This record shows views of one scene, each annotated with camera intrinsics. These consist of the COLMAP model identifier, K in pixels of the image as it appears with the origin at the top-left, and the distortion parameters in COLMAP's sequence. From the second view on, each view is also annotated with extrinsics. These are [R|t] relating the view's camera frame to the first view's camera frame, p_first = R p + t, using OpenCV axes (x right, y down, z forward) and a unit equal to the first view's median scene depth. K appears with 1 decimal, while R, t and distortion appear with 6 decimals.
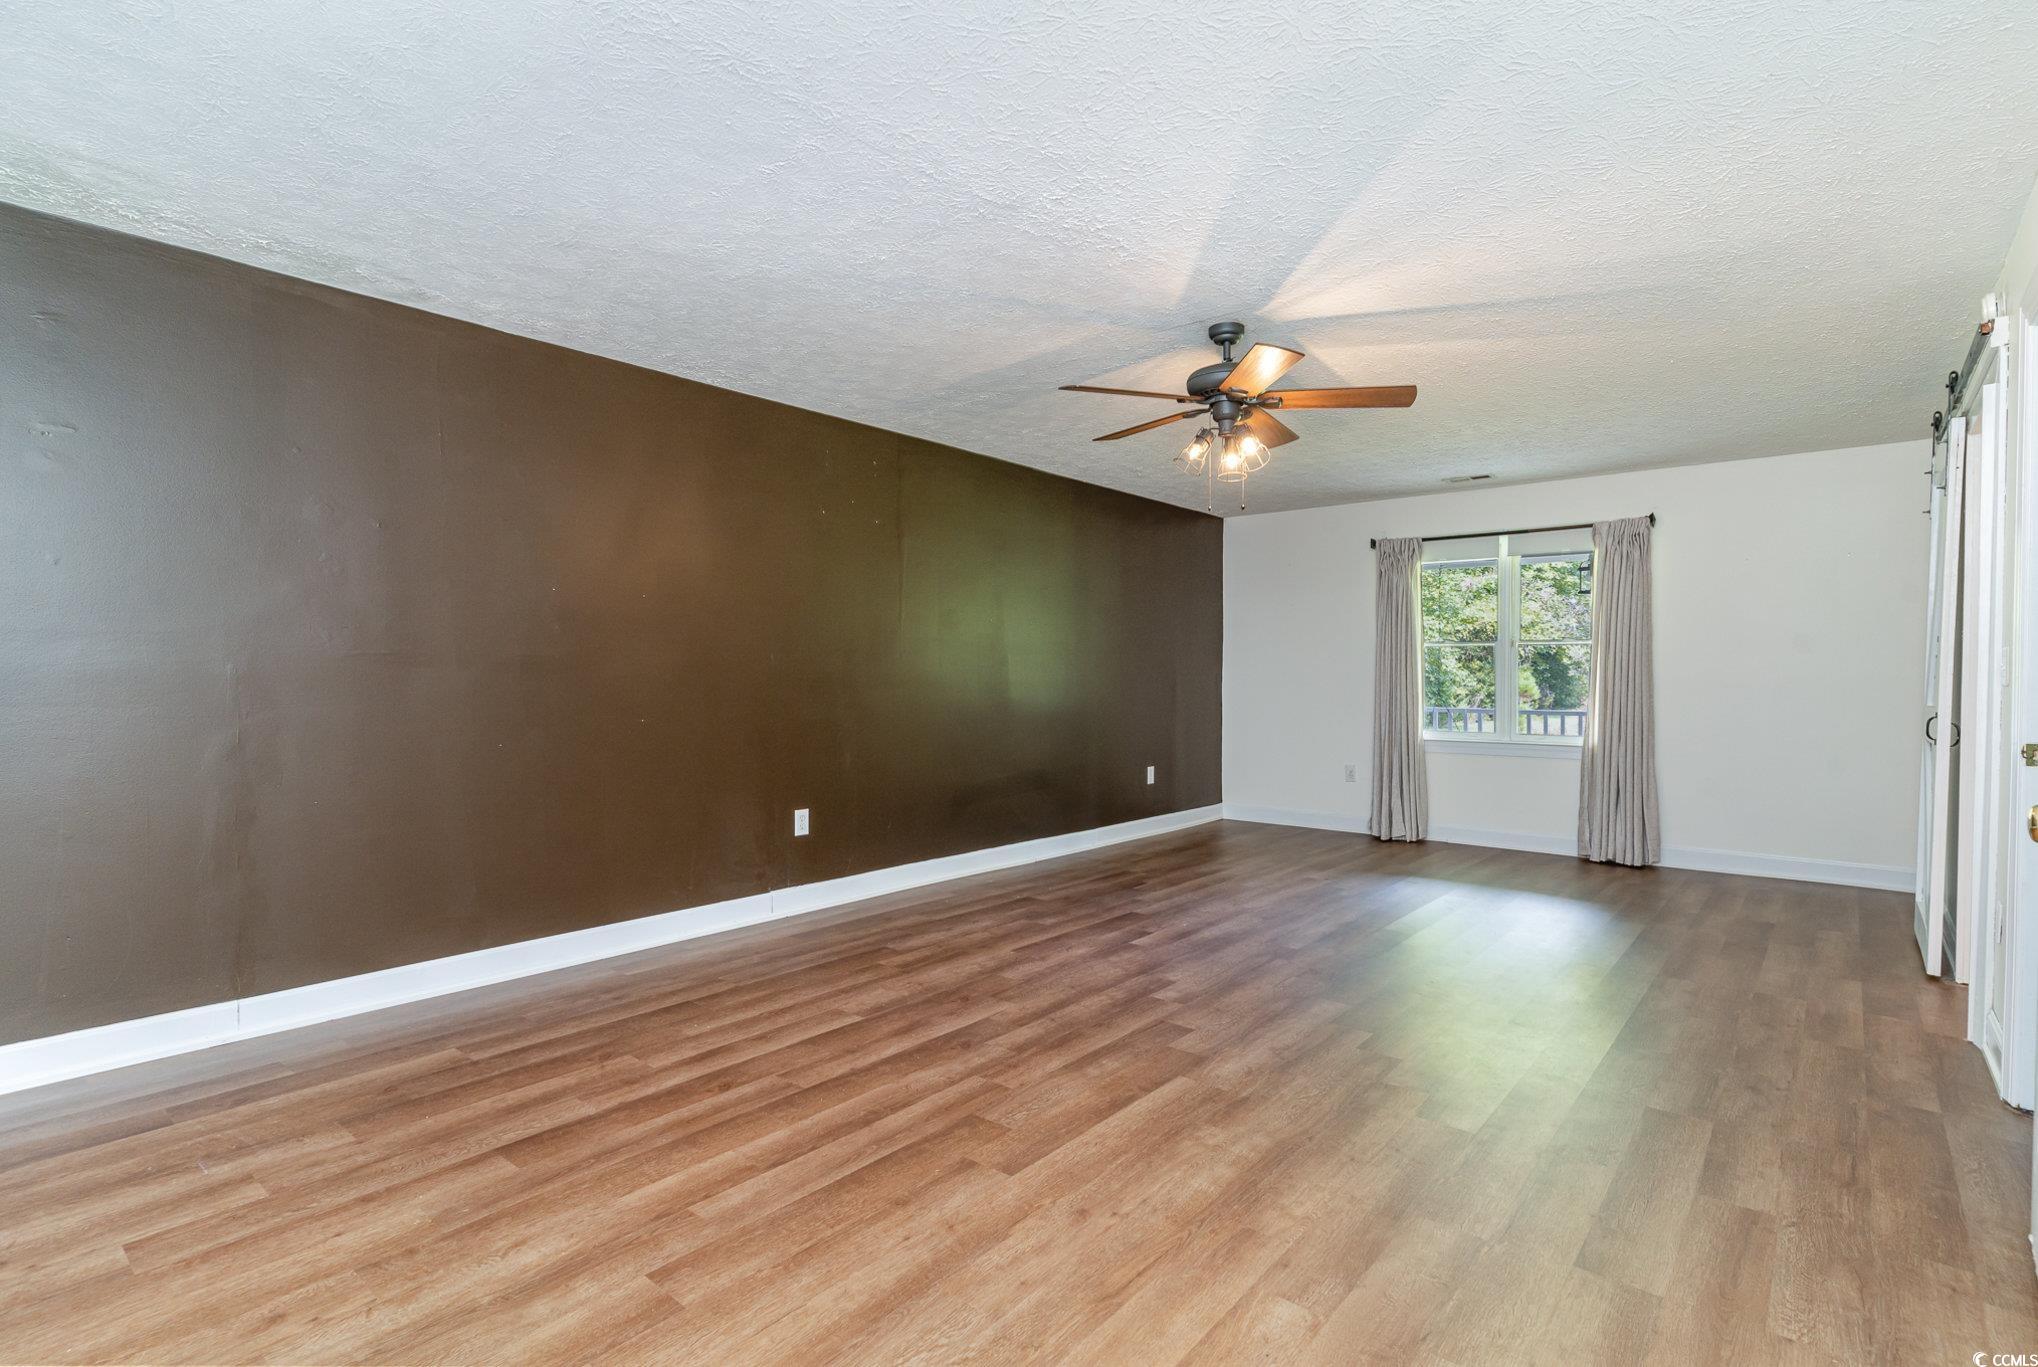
lens RADIAL K [[987.5, 0, 1019.0], [0, 987.5, 683.5], [0, 0, 1]] dist [-0.000196, -0.000364]
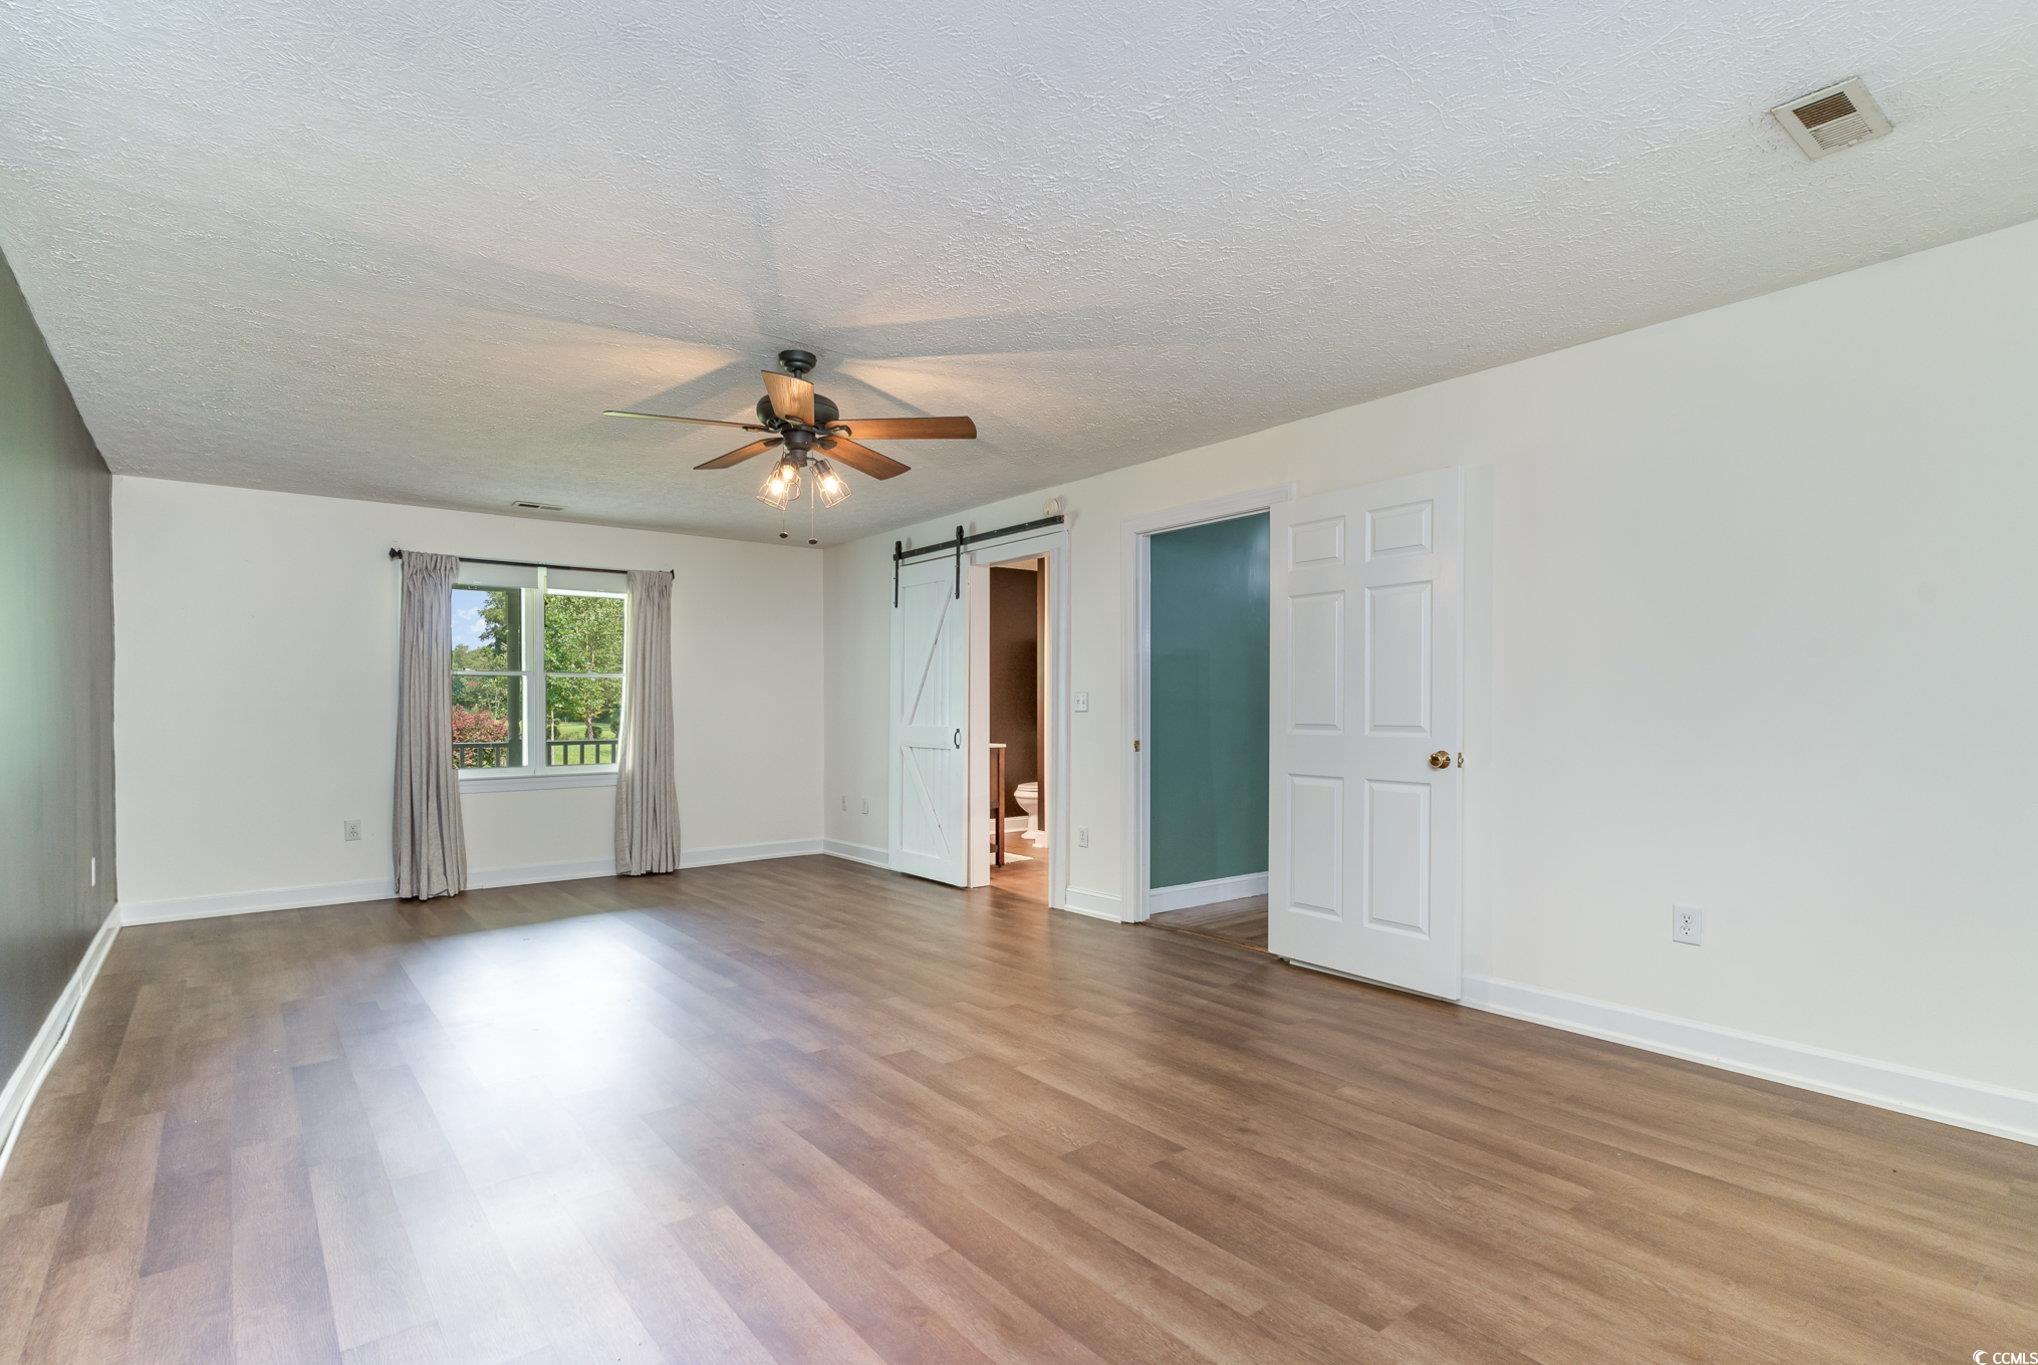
lens RADIAL K [[998.4, 0, 1020.9], [0, 998.4, 719.0], [0, 0, 1]] dist [-0.000973, -0.000233]
pose [[0.199899, -0.018224, 0.979647, -0.799636], [0.015545, 0.999760, 0.015427, -0.011368], [-0.979693, 0.012144, 0.200135, 0.654324]]
